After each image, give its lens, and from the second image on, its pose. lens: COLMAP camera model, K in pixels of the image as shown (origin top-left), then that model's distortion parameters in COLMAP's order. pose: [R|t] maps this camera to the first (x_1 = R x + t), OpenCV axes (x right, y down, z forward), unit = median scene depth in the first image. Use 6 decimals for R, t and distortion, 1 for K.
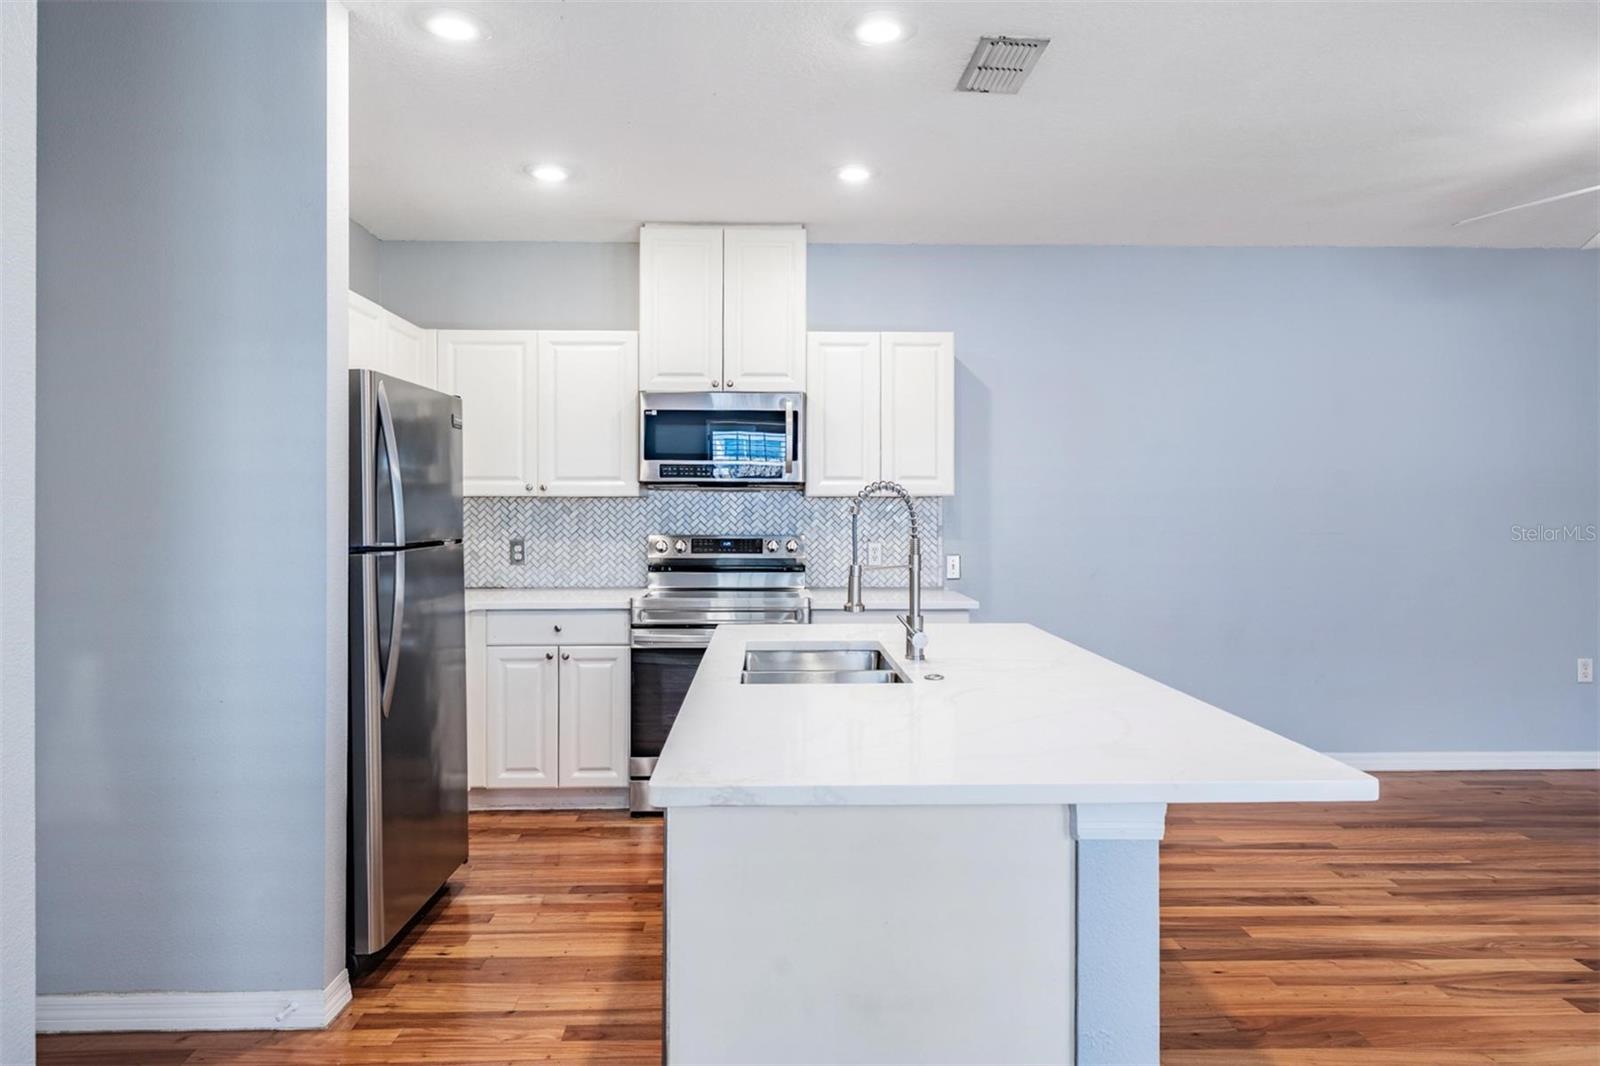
lens RADIAL K [[976.1, 0, 797.7], [0, 976.1, 506.0], [0, 0, 1]] dist [0.003698, 0.000479]
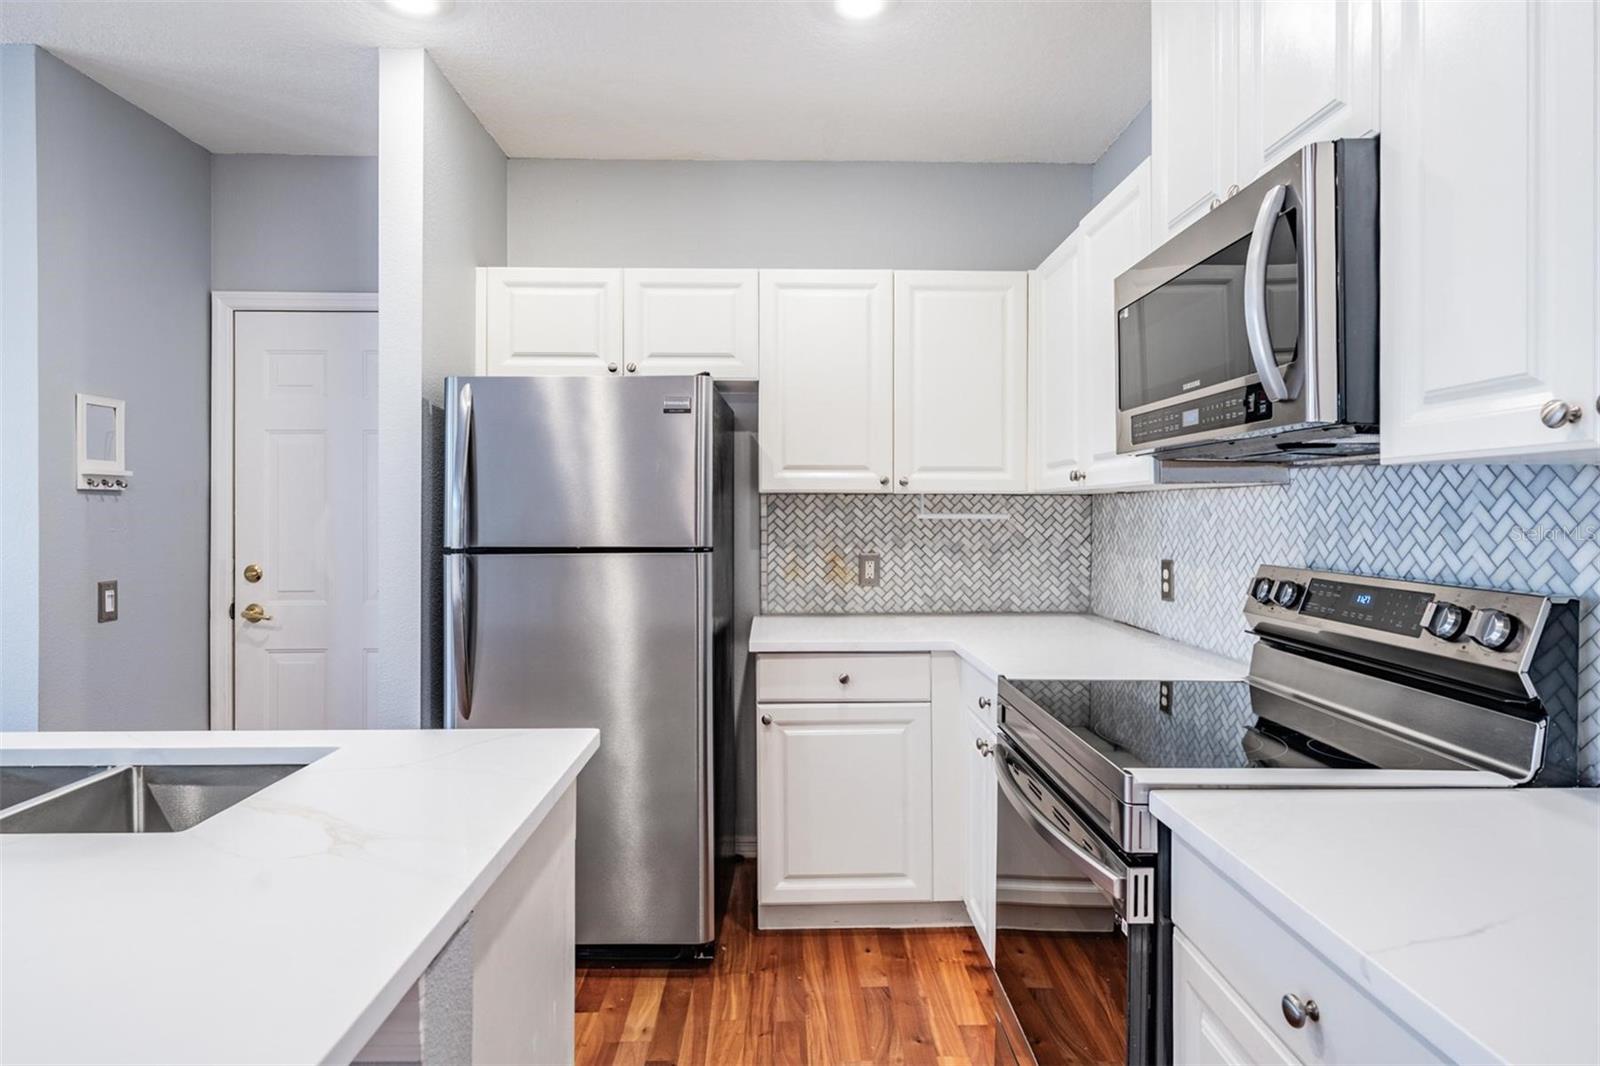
lens RADIAL K [[876.2, 0, 800.5], [0, 876.2, 510.6], [0, 0, 1]] dist [0.001193, -0.000063]
pose [[-0.013729, -0.002612, -0.999902, 0.287667], [0.004710, 0.999985, -0.002677, 0.003913], [0.999895, -0.004746, -0.013717, 0.820906]]
